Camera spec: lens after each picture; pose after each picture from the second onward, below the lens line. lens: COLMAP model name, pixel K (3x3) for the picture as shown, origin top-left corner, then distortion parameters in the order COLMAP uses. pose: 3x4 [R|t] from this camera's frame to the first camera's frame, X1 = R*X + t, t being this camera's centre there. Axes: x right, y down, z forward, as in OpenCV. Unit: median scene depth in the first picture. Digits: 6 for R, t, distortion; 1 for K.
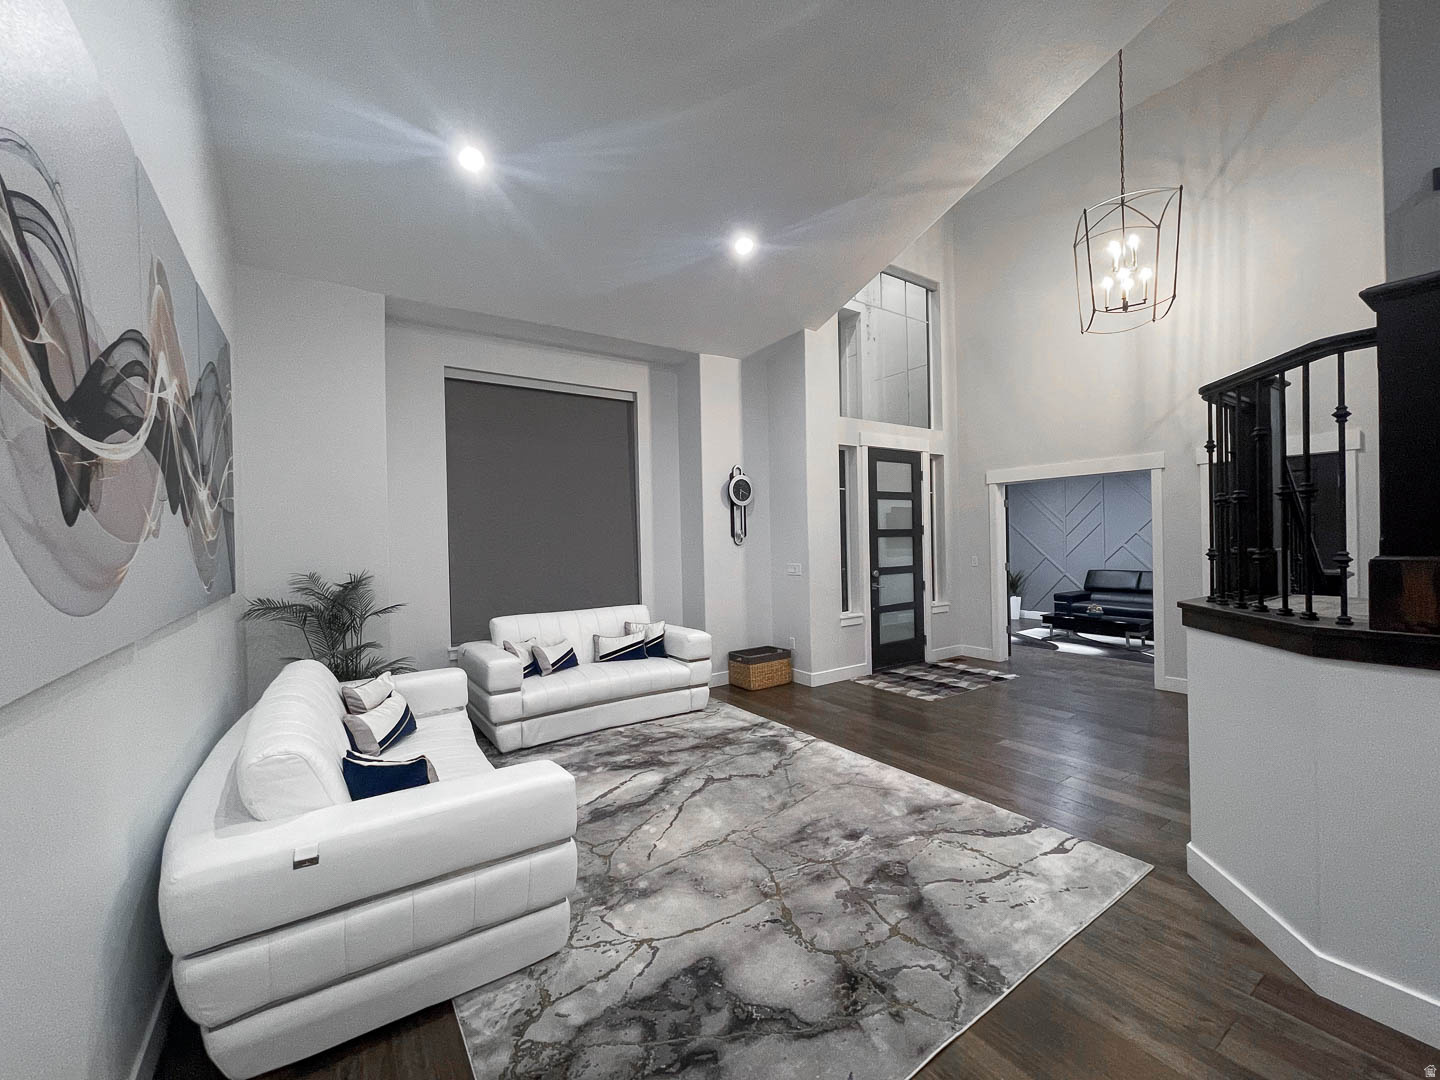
lens RADIAL K [[583.6, 0, 722.9], [0, 583.6, 545.9], [0, 0, 1]] dist [-0.001031, -0.000864]
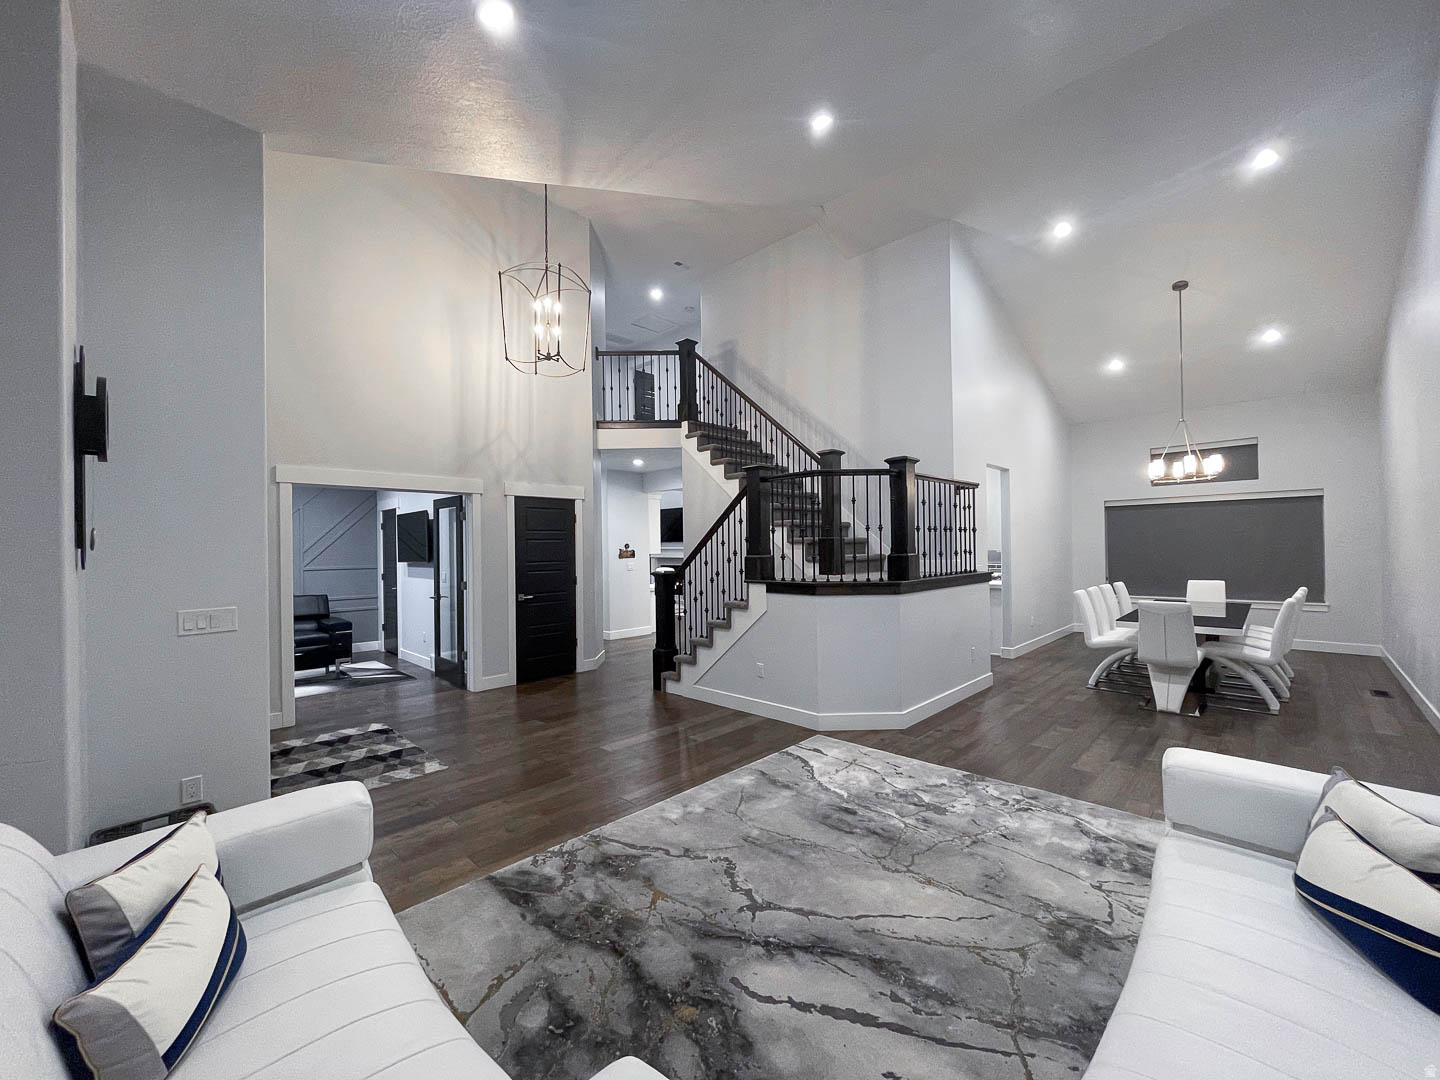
lens RADIAL K [[583.6, 0, 719.1], [0, 583.6, 536.7], [0, 0, 1]] dist [-0.001031, -0.000864]
pose [[-0.195866, 0.038918, 0.979858, -0.637301], [0.028310, 0.999020, -0.034020, 0.002846], [-0.980222, 0.021076, -0.196775, 1.092587]]
